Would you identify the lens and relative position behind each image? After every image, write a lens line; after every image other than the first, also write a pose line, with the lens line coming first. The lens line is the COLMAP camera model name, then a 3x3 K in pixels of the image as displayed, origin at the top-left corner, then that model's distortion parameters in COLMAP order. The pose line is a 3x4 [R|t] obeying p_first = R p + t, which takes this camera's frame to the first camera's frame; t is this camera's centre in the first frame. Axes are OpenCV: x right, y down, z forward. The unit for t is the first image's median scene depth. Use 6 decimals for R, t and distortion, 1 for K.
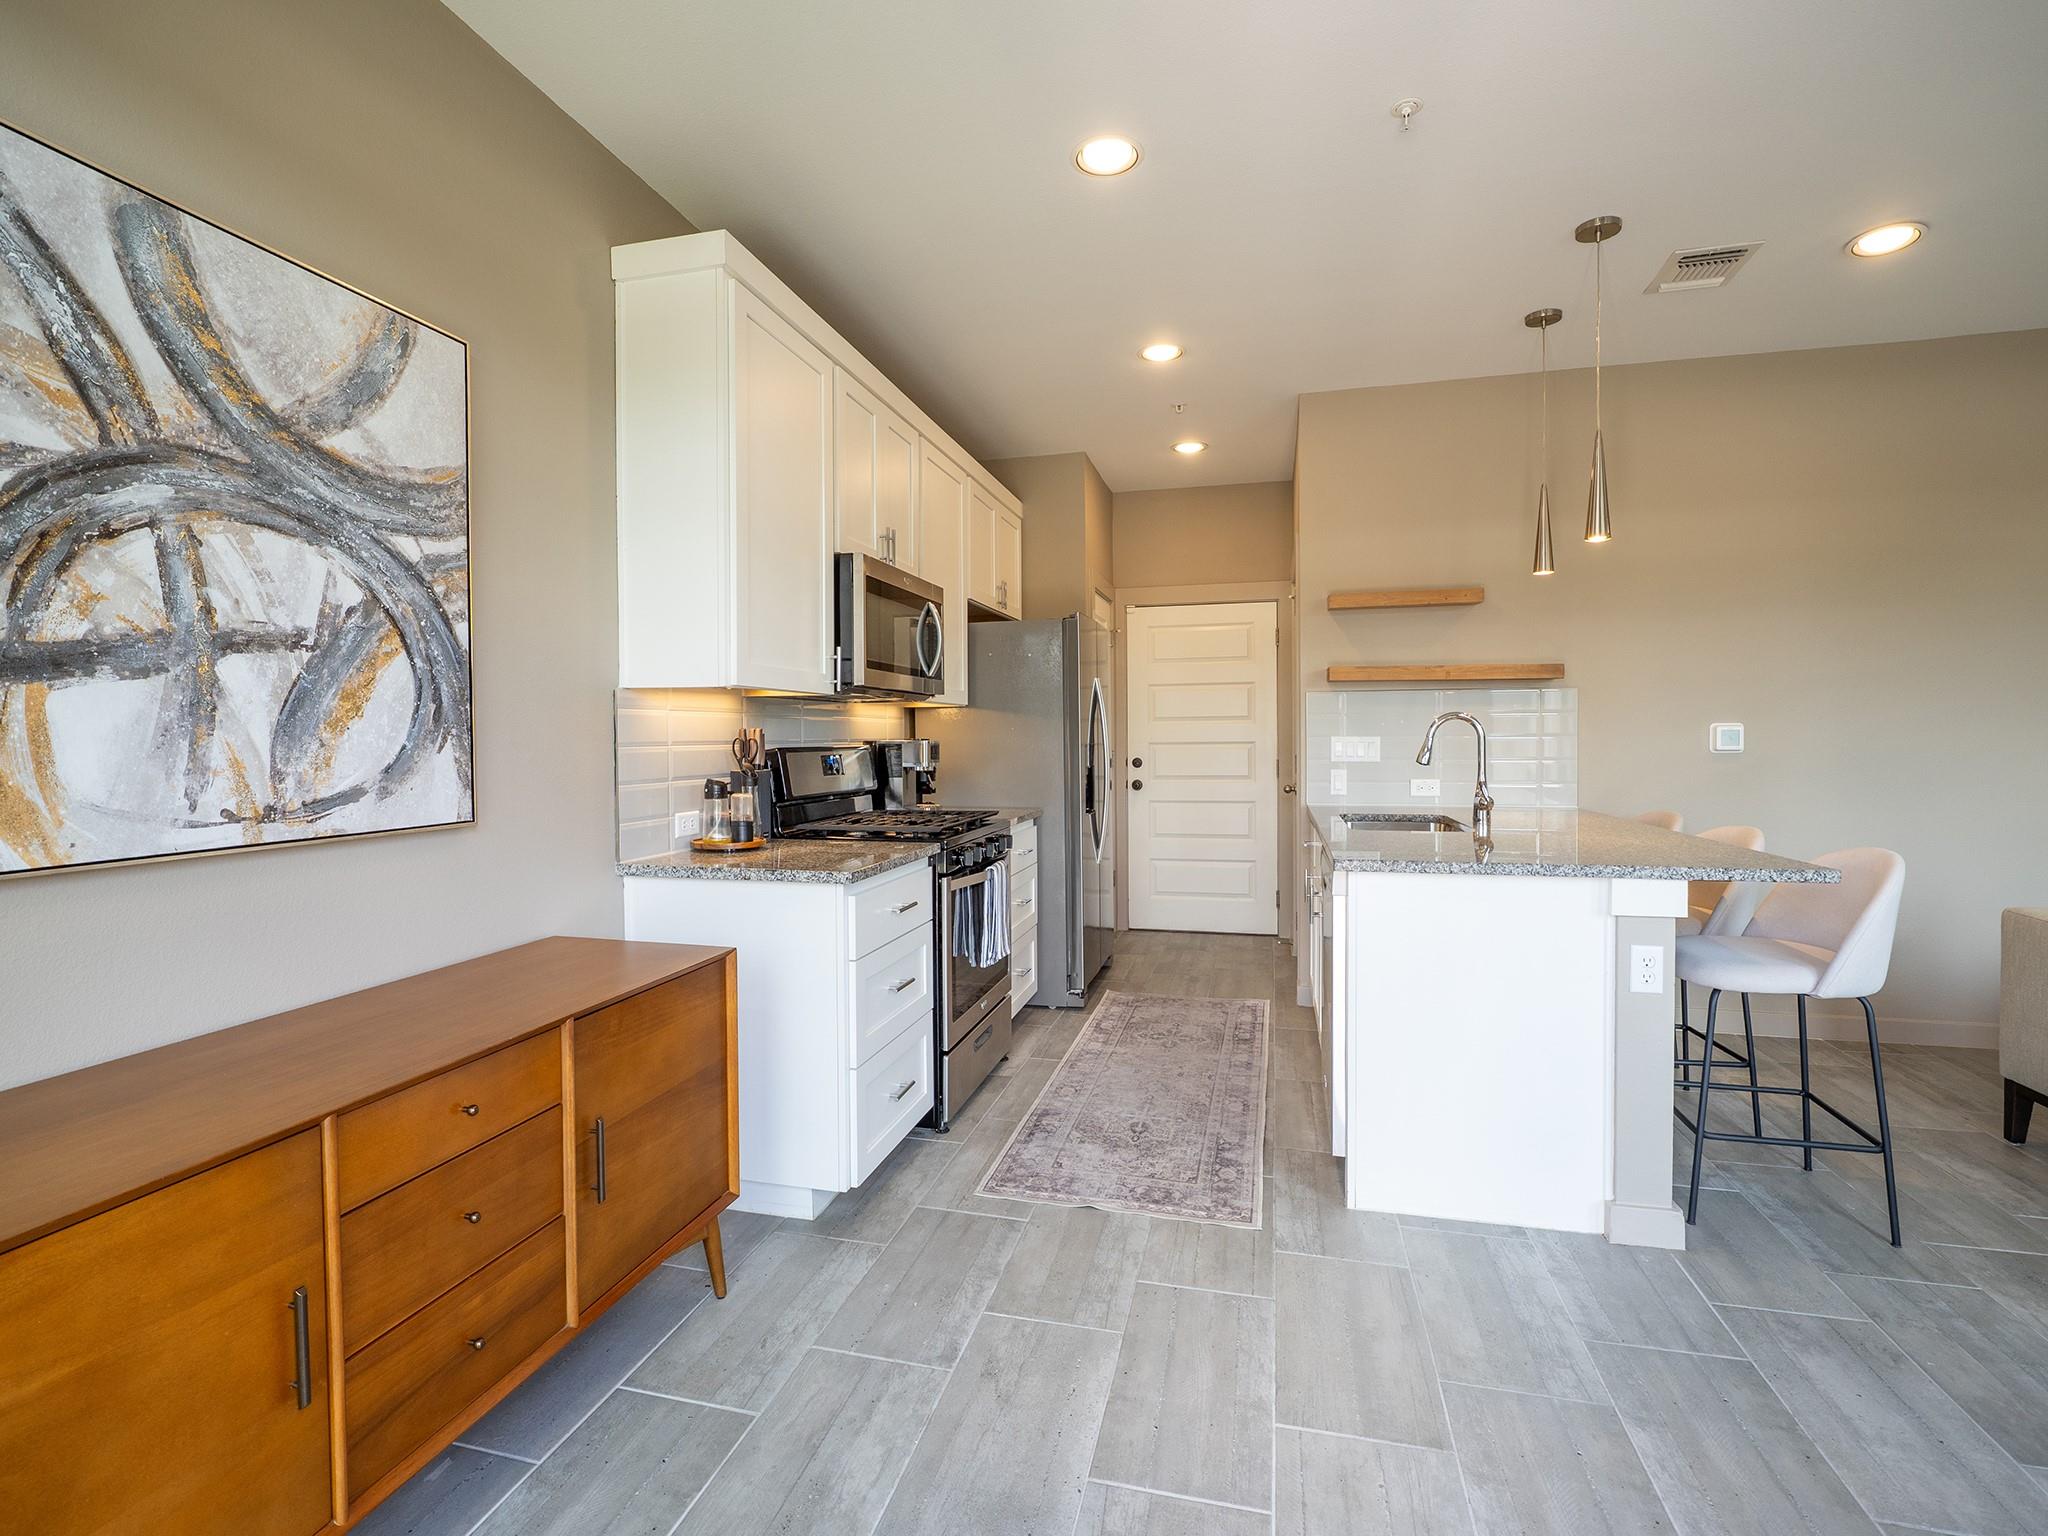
lens RADIAL K [[977.2, 0, 1016.0], [0, 977.2, 756.3], [0, 0, 1]] dist [-0.009343, -0.000984]
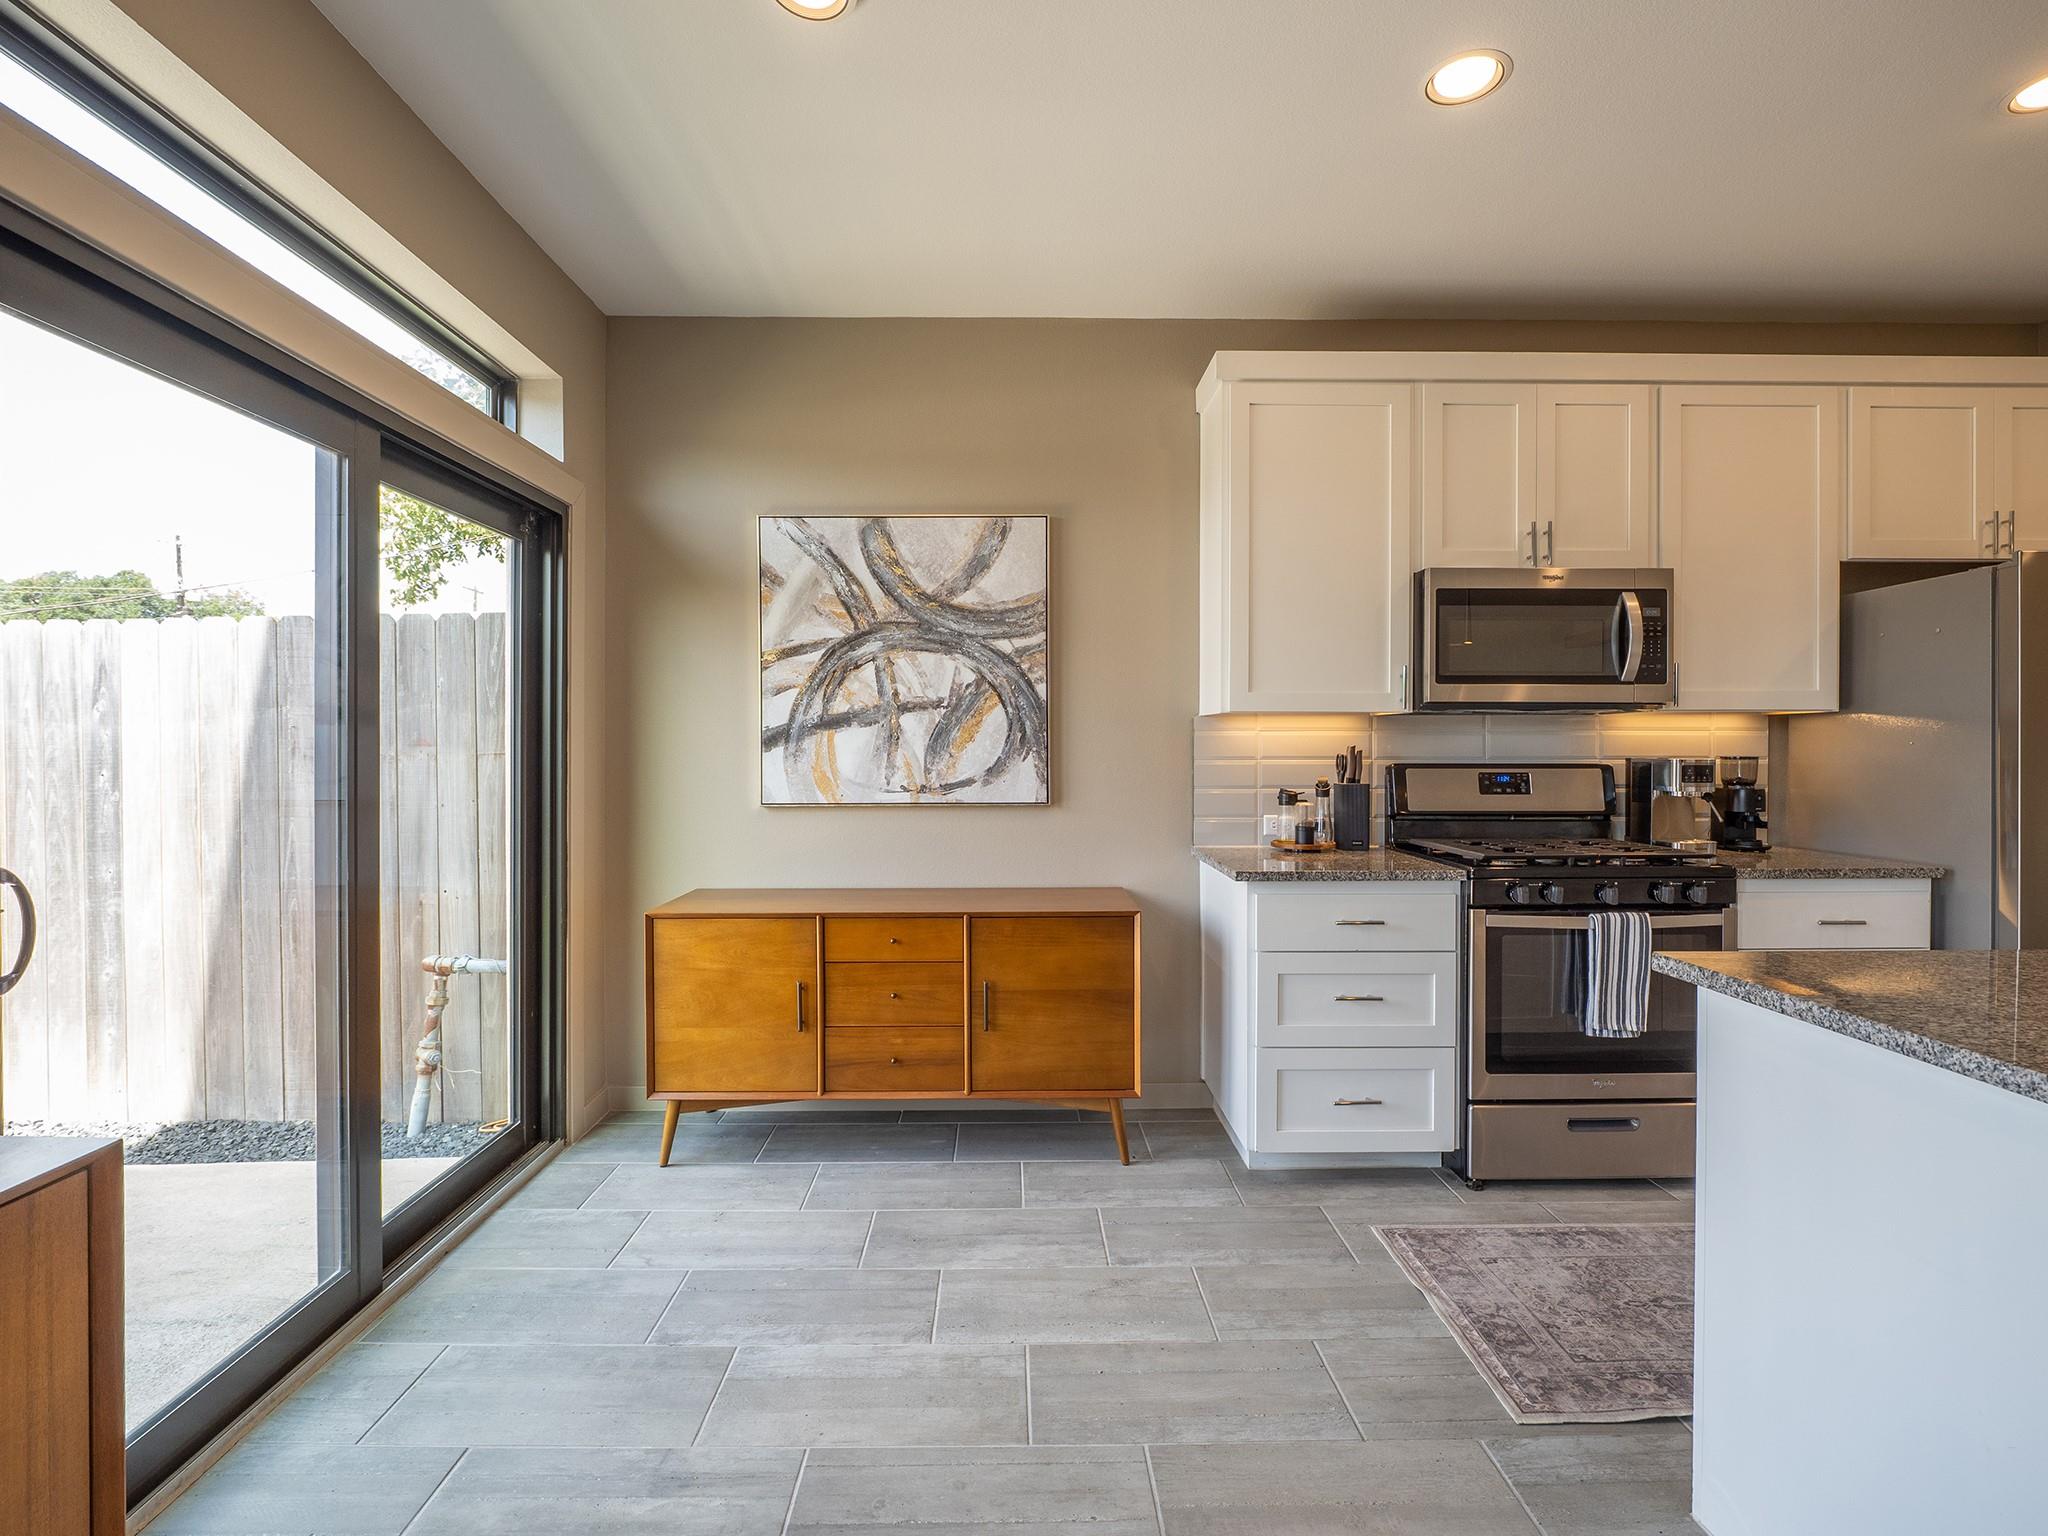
lens RADIAL K [[977.2, 0, 1016.0], [0, 977.2, 756.3], [0, 0, 1]] dist [-0.009343, -0.000984]
pose [[0.262472, 0.013774, -0.964841, 1.151585], [-0.020935, 0.999744, 0.008577, -0.029096], [0.964713, 0.017948, 0.262693, 0.574570]]
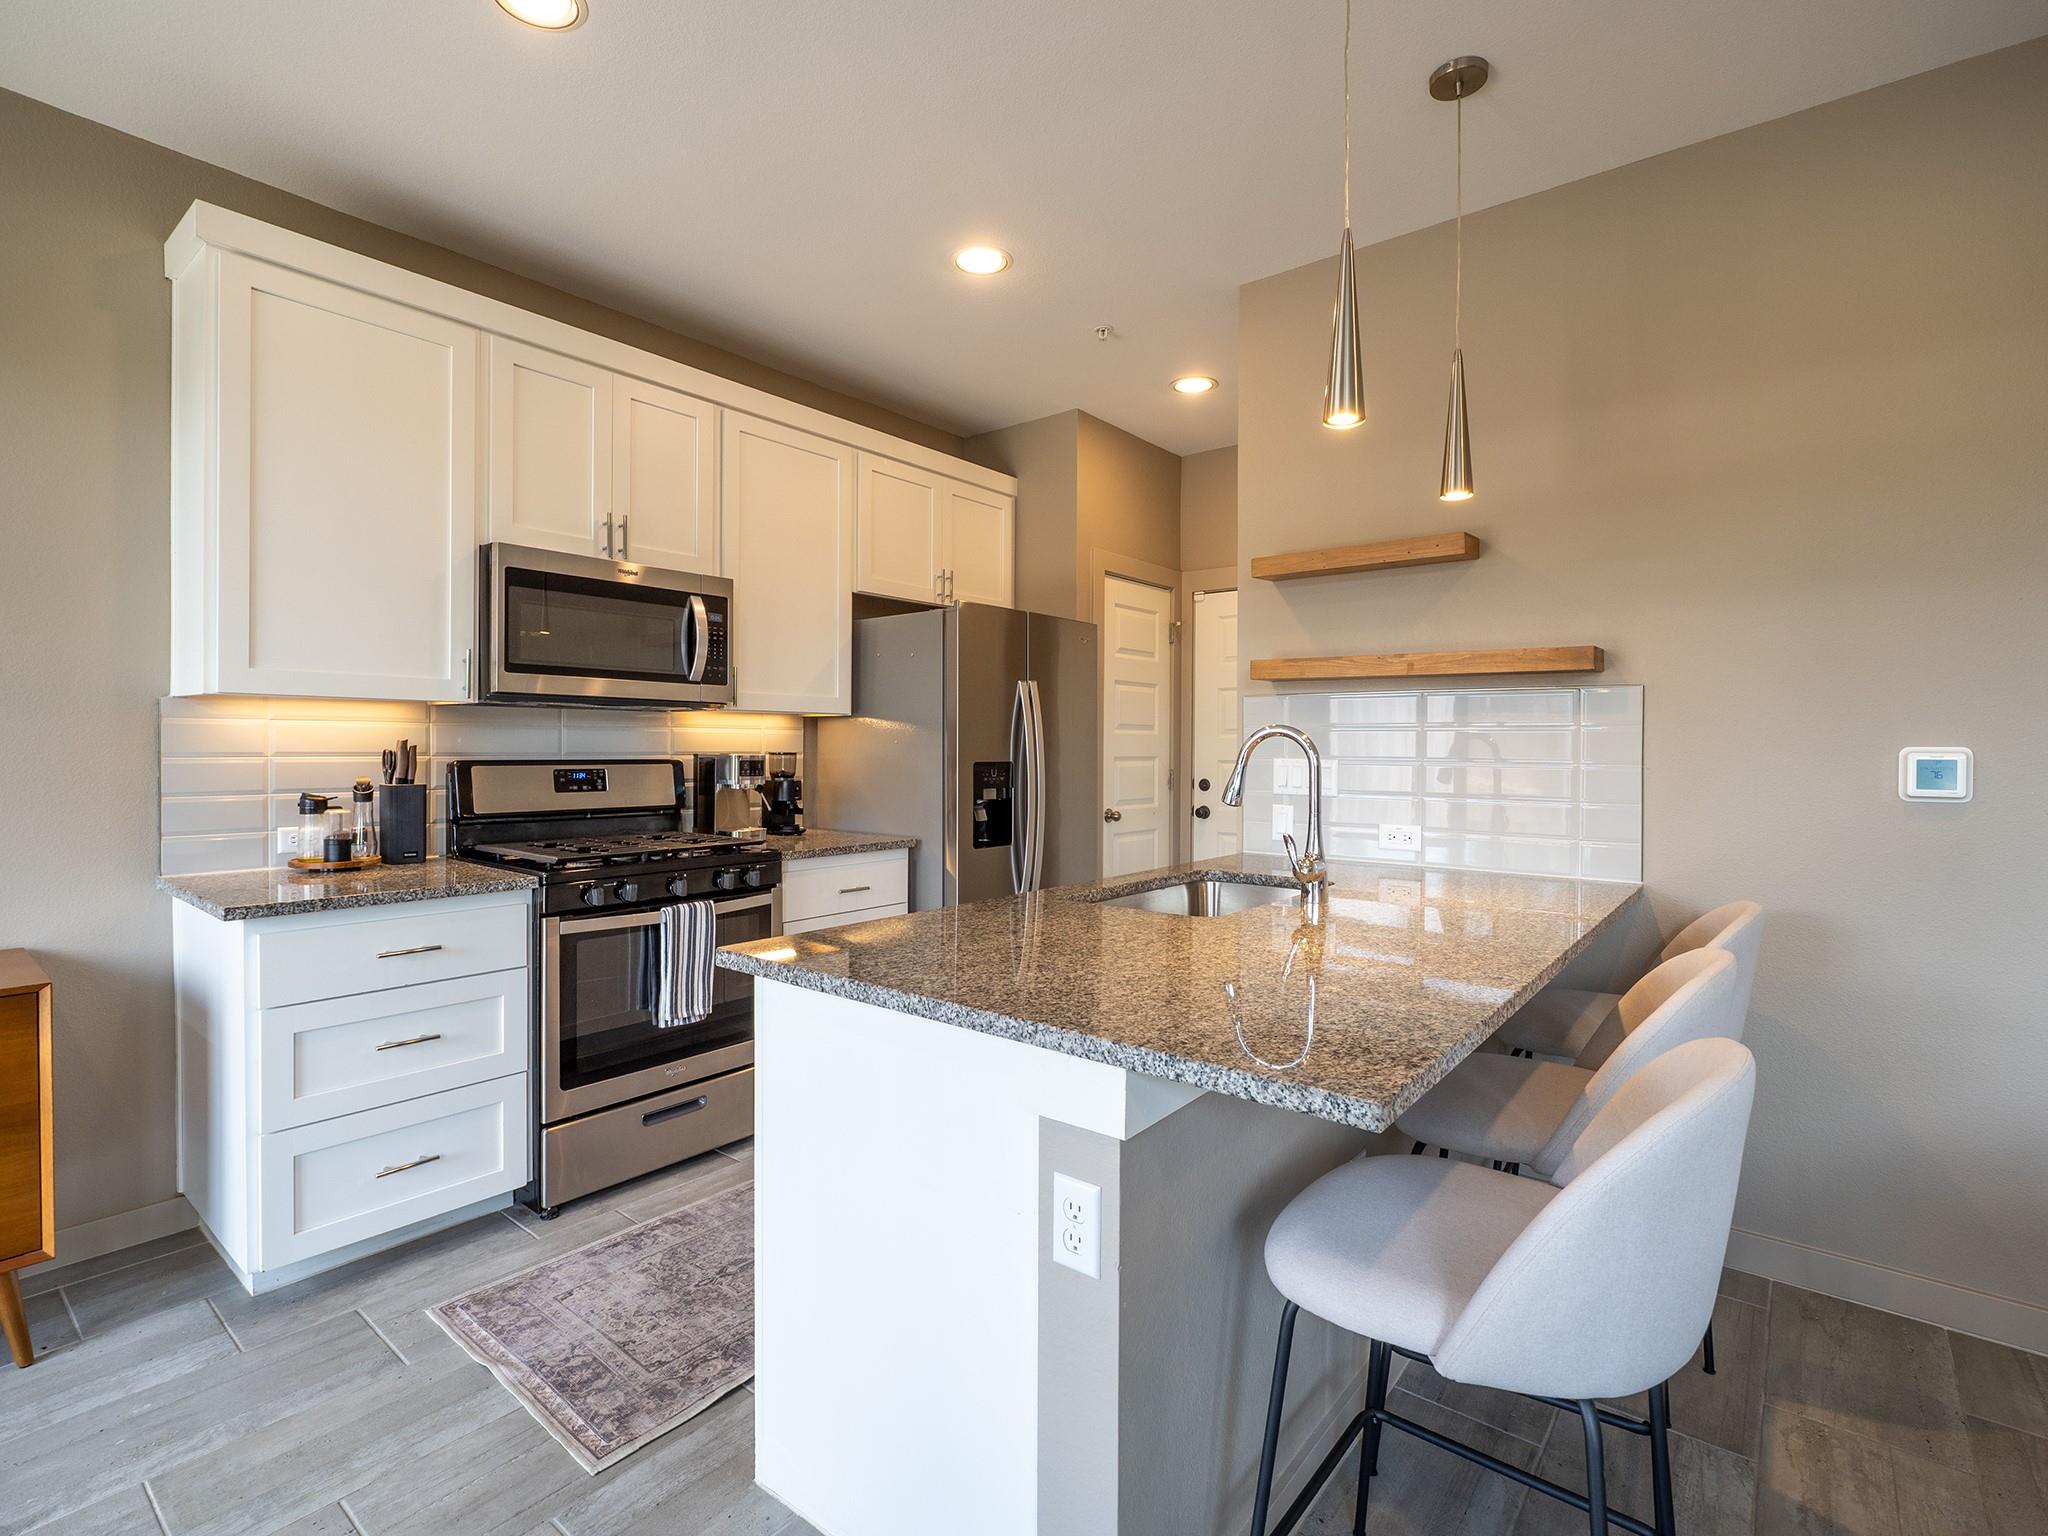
lens RADIAL K [[977.2, 0, 1016.0], [0, 977.2, 756.3], [0, 0, 1]] dist [-0.009343, -0.000984]
pose [[0.909913, 0.017635, -0.414423, 1.071858], [-0.021523, 0.999757, -0.004714, -0.034028], [0.414240, 0.013209, 0.910072, 0.663423]]
